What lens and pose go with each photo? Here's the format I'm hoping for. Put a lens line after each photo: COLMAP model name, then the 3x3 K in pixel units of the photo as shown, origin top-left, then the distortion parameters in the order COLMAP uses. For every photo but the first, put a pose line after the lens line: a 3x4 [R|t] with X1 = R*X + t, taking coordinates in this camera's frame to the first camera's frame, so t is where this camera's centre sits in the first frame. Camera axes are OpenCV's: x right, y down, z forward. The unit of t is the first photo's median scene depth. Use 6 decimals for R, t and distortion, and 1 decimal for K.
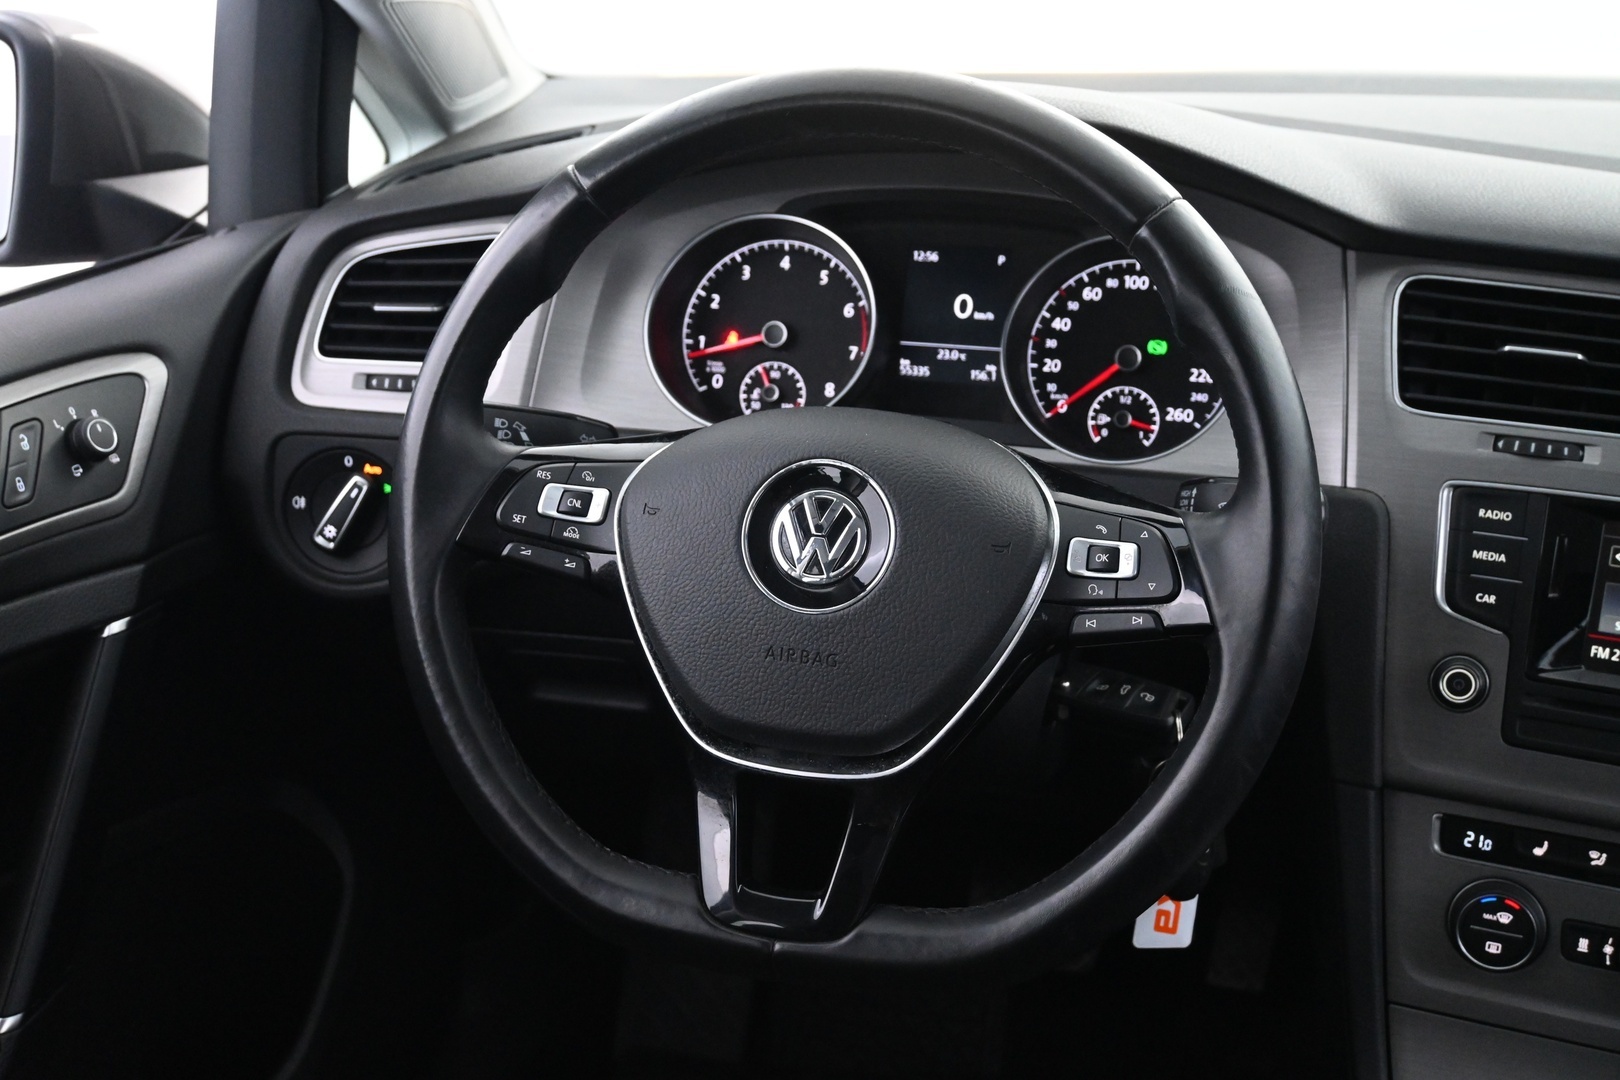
lens RADIAL K [[1900.6, 0, 811.3], [0, 1900.6, 537.8], [0, 0, 1]] dist [0.004949, 0.000000]
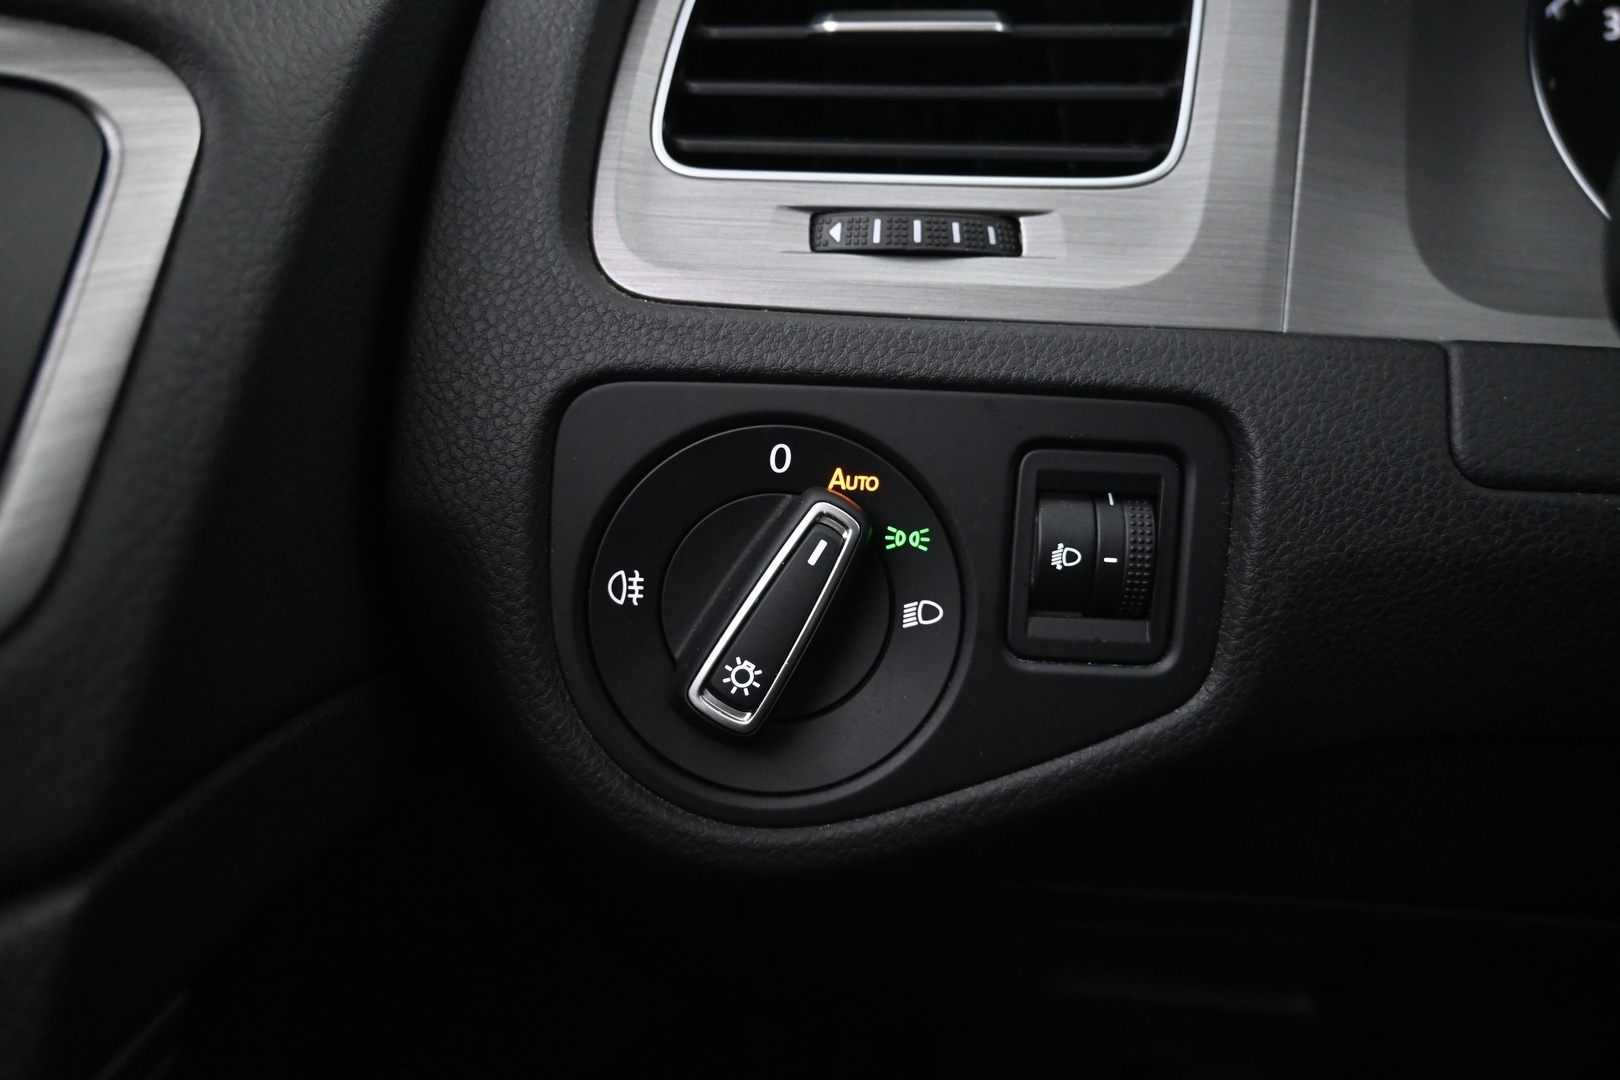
lens RADIAL K [[1271.8, 0, 809.2], [0, 1271.8, 533.3], [0, 0, 1]] dist [-0.006991, 0.000863]
pose [[0.996545, -0.026944, 0.078568, -0.258007], [0.031192, 0.998088, -0.053359, -0.015491], [-0.076980, 0.055625, 0.995480, 0.786343]]
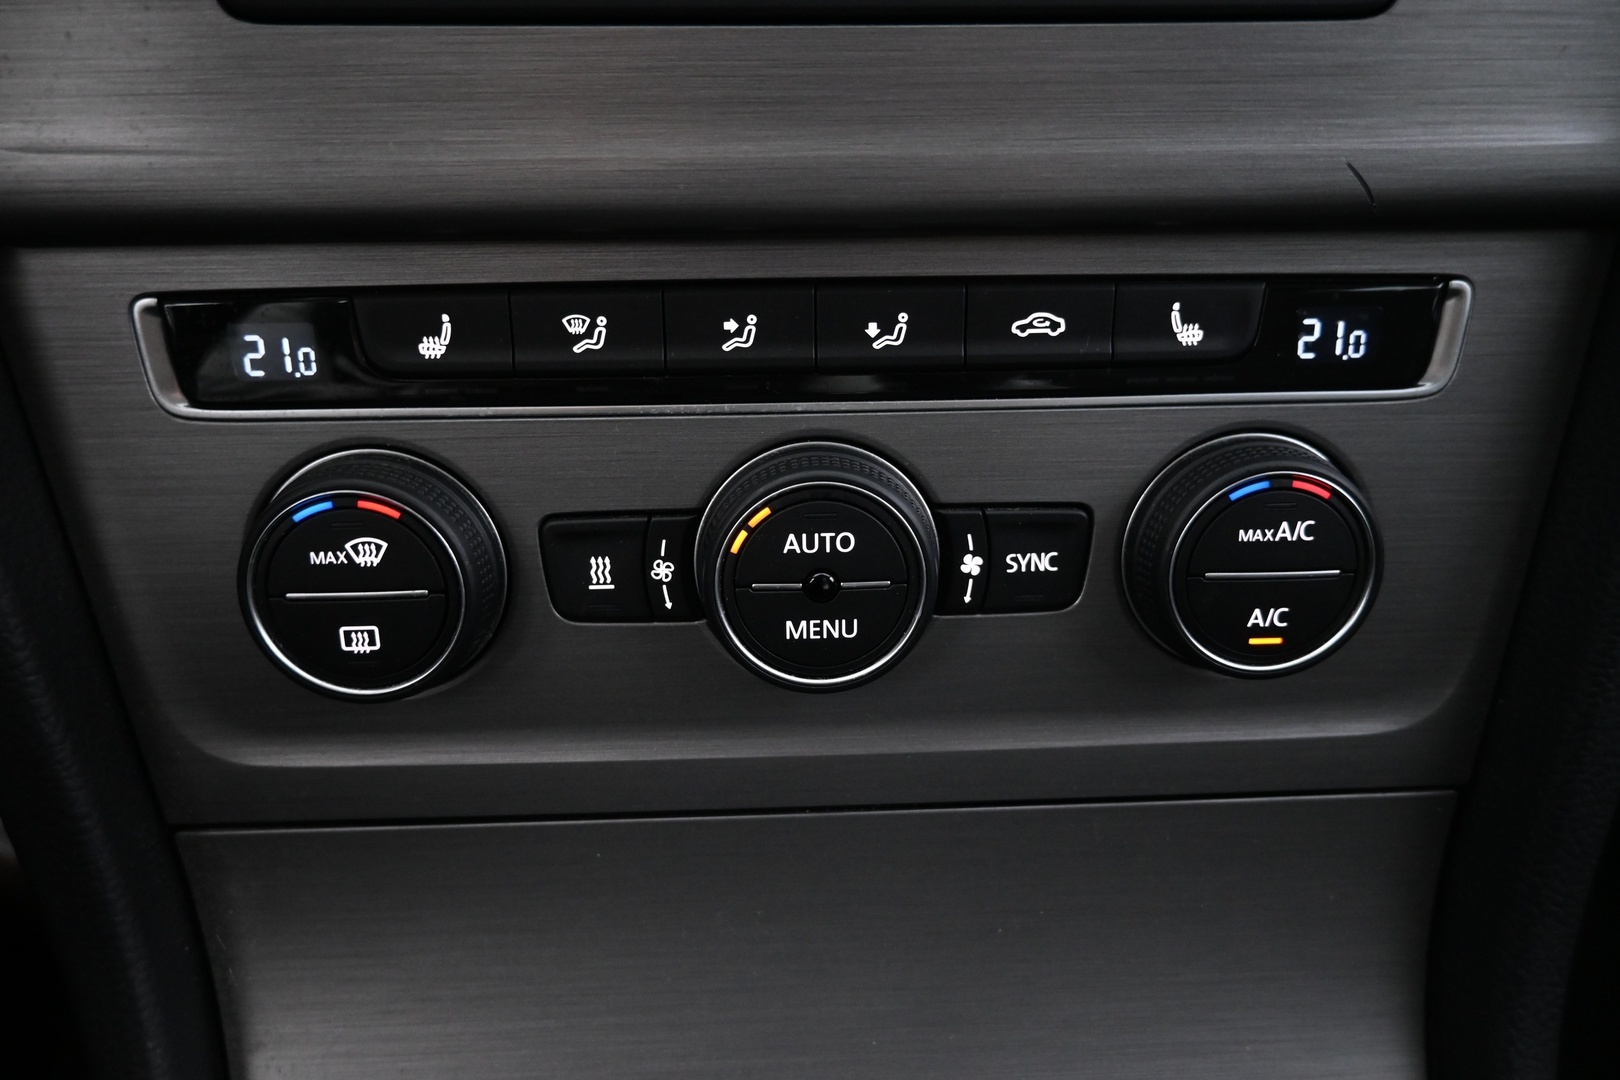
lens RADIAL K [[1127.5, 0, 811.6], [0, 1127.5, 553.3], [0, 0, 1]] dist [-0.006319, -0.005145]
pose [[0.911141, -0.229866, 0.342028, 0.327404], [0.155226, 0.960283, 0.231864, 0.146625], [-0.381742, -0.158169, 0.910635, 0.694552]]
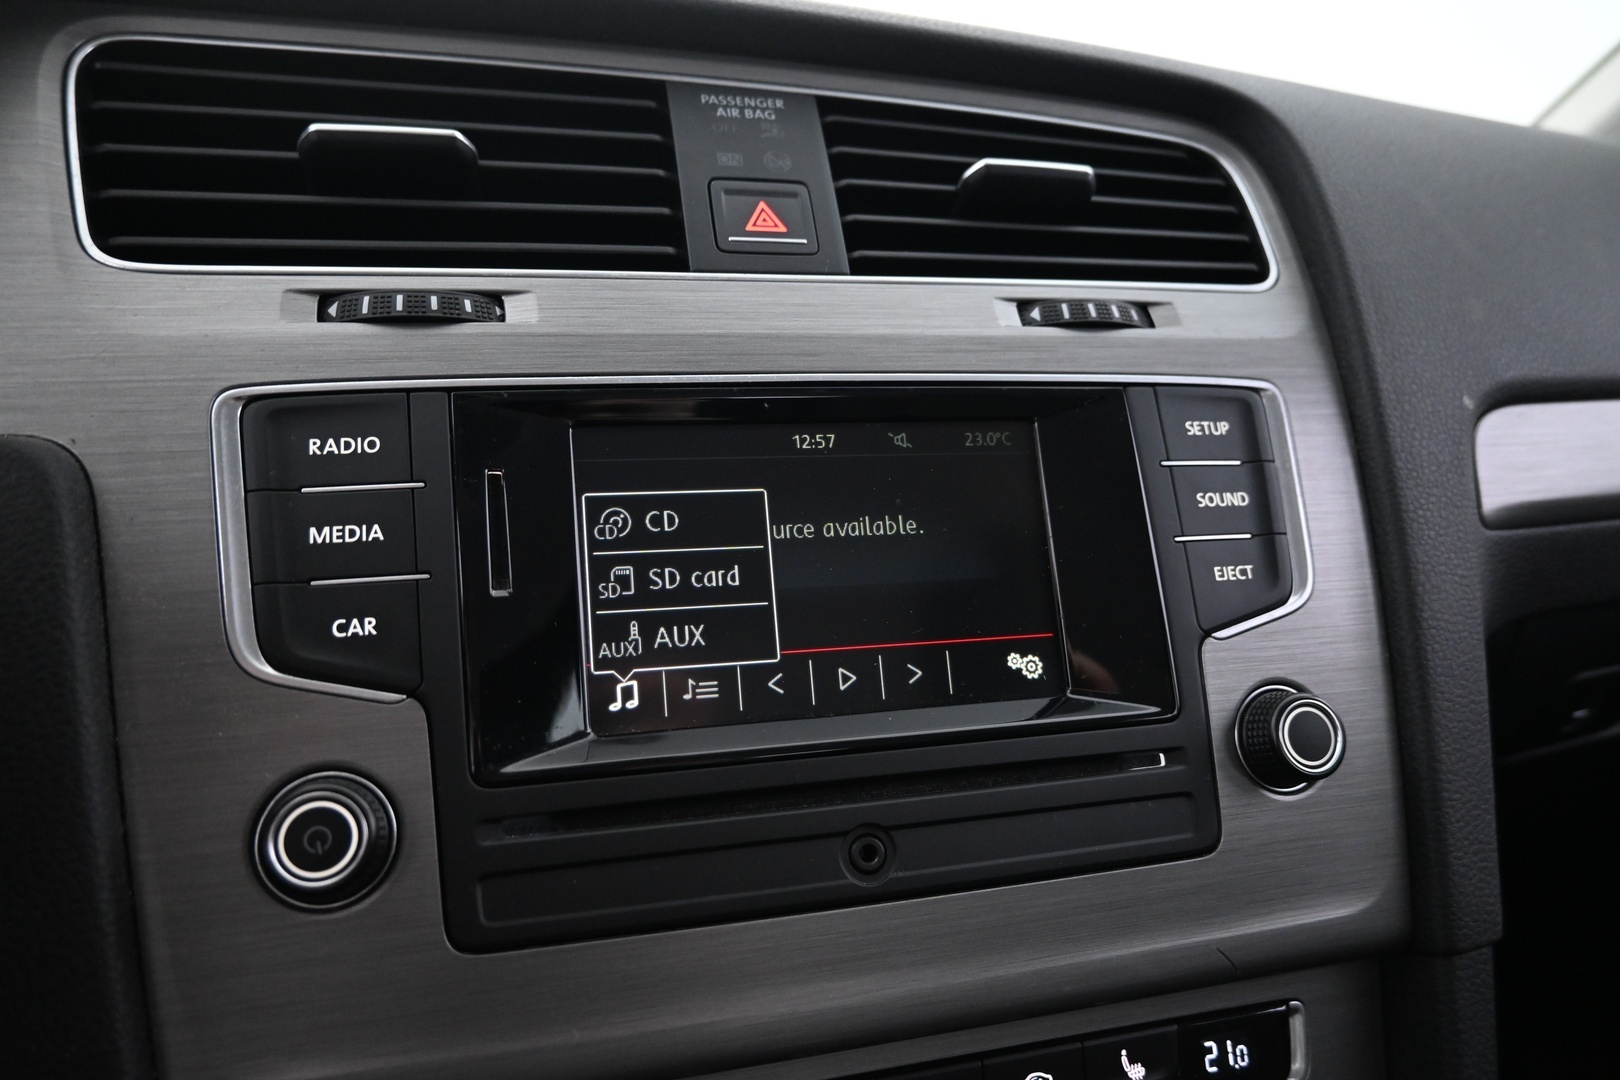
lens RADIAL K [[1127.5, 0, 811.5], [0, 1127.5, 537.5], [0, 0, 1]] dist [-0.006319, -0.005145]
pose [[0.786897, -0.093688, 0.609931, 0.251639], [0.235707, 0.959095, -0.156774, 0.068883], [-0.570294, 0.267130, 0.776792, 0.655994]]
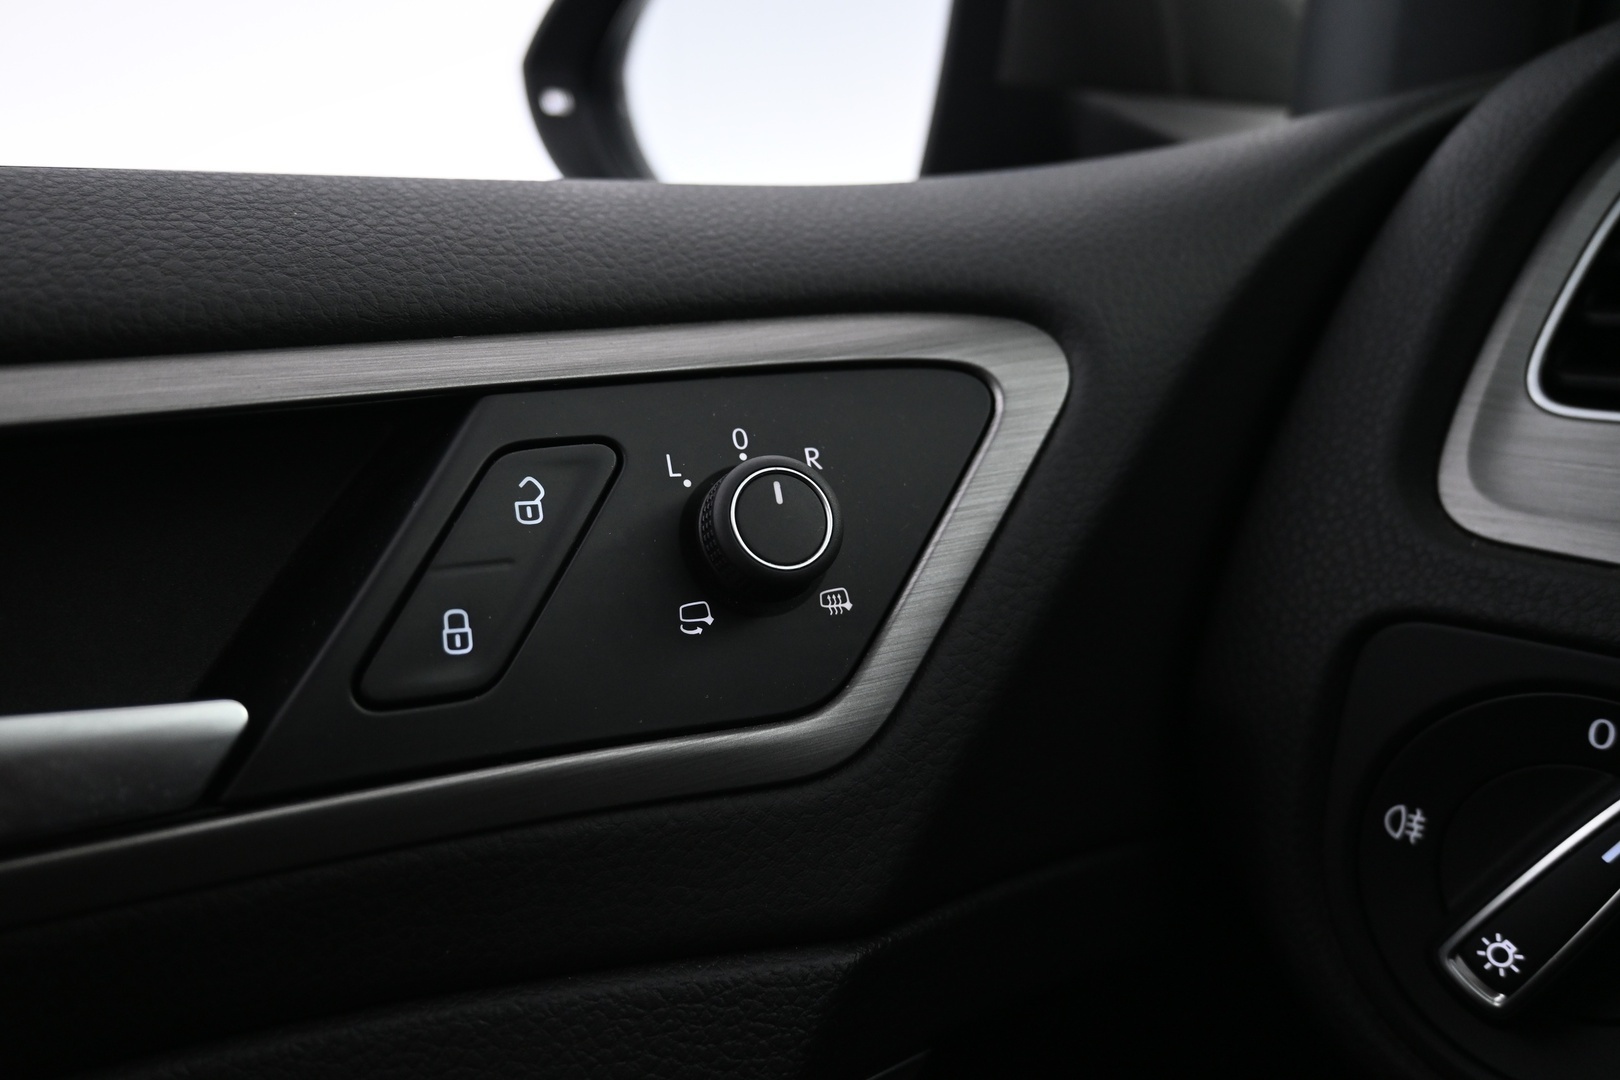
lens RADIAL K [[1271.8, 0, 811.8], [0, 1271.8, 532.0], [0, 0, 1]] dist [-0.006991, 0.000863]
pose [[0.765336, 0.115291, -0.633220, -0.217117], [-0.187340, 0.981132, -0.047792, -0.038990], [0.615763, 0.155204, 0.772495, 0.767517]]
